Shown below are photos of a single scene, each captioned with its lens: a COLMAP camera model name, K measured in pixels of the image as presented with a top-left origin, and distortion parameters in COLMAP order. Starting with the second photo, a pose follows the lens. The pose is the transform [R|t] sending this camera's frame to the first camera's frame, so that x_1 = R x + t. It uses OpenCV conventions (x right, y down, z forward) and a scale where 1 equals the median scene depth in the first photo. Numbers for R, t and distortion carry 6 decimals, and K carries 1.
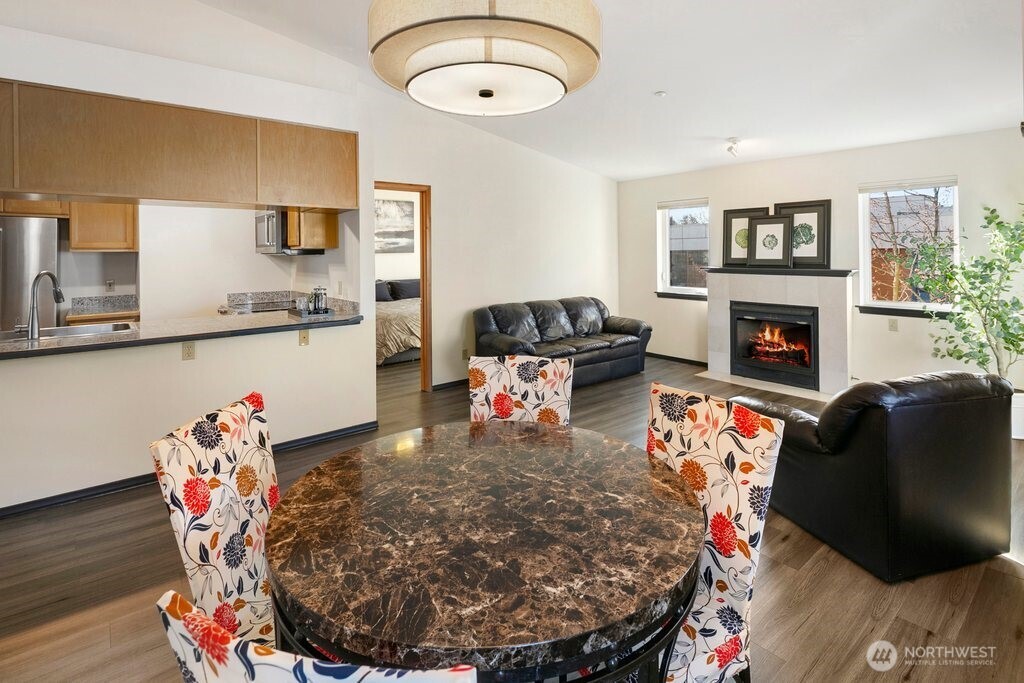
lens RADIAL K [[493.8, 0, 509.1], [0, 493.8, 251.2], [0, 0, 1]] dist [0.002303, -0.001065]
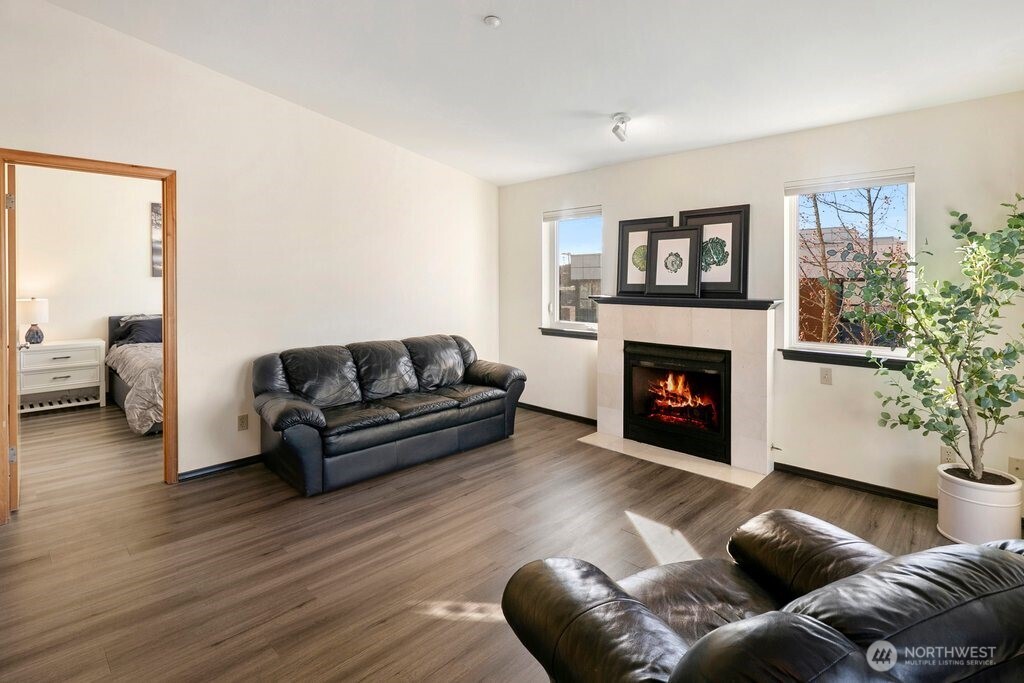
lens RADIAL K [[495.6, 0, 512.7], [0, 495.6, 285.5], [0, 0, 1]] dist [0.001507, -0.000046]
pose [[0.993716, 0.006127, 0.111762, 0.204133], [-0.007409, 0.999911, 0.011052, 0.009644], [-0.111684, -0.011810, 0.993674, 0.283020]]
